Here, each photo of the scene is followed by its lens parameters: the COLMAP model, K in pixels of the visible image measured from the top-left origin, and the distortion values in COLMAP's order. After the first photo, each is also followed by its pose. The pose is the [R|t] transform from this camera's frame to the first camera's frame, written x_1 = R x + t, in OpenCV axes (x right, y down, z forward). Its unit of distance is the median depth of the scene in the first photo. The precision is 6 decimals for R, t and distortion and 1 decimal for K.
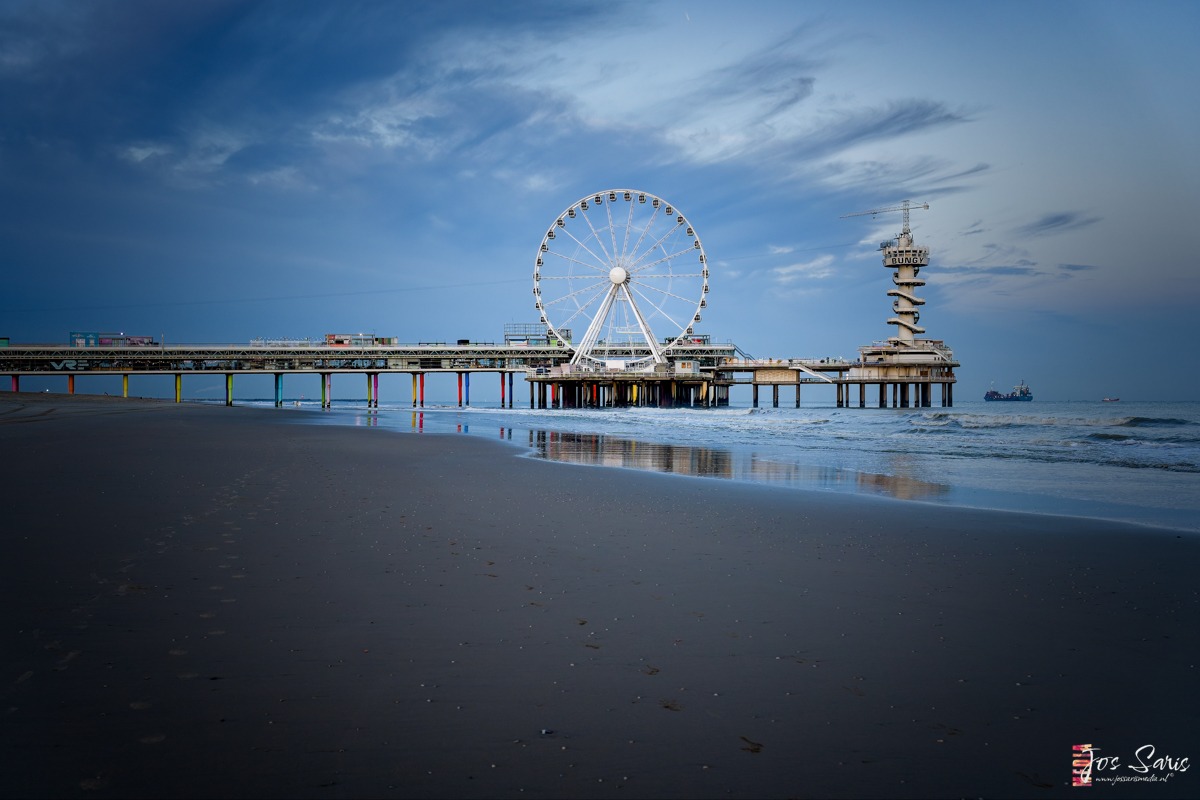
lens RADIAL K [[1203.7, 0, 600.0], [0, 1203.7, 400.0], [0, 0, 1]] dist [-0.010091, -0.001877]
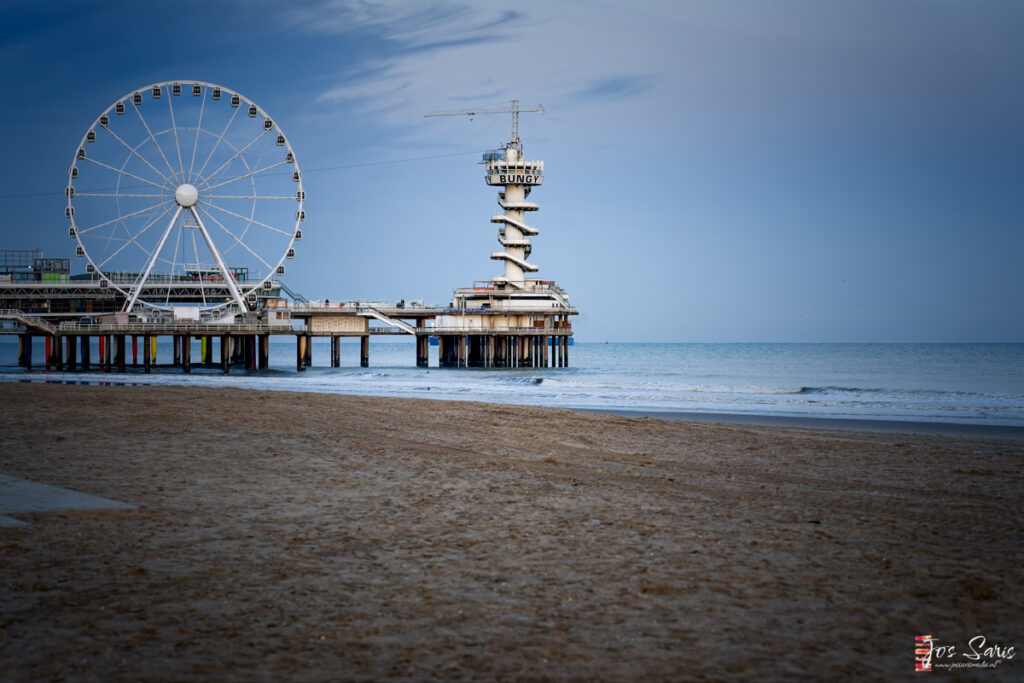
lens RADIAL K [[2121.8, 0, 512.0], [0, 2121.8, 341.5], [0, 0, 1]] dist [0.012452, 0.136489]
pose [[0.932144, 0.000966, 0.362087, -0.245980], [-0.001293, 0.999999, 0.000660, -0.011428], [-0.362086, -0.001083, 0.932144, -0.279698]]
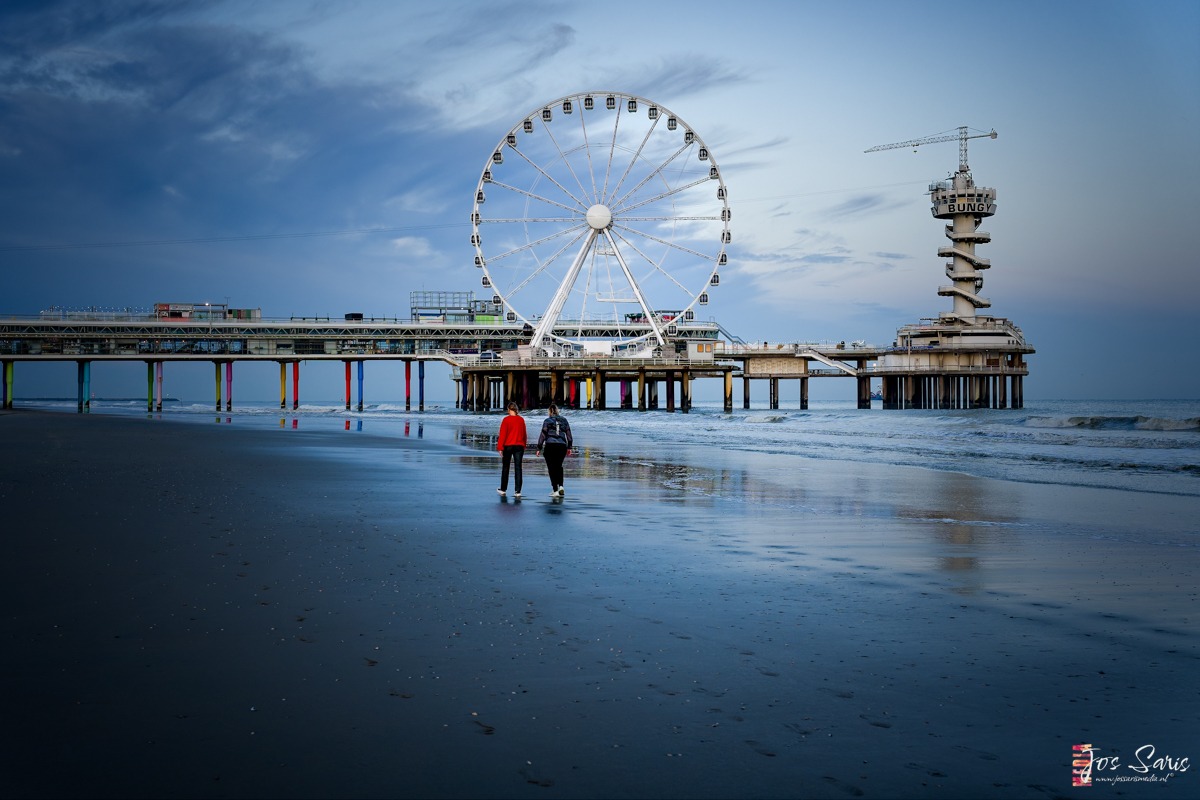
lens RADIAL K [[1303.2, 0, 546.8], [0, 1303.2, 384.9], [0, 0, 1]] dist [-0.002039, -0.008628]
pose [[0.995259, -0.000226, 0.097260, -0.076774], [0.001329, 0.999936, -0.011272, 0.000230], [-0.097251, 0.011348, 0.995195, 0.238481]]
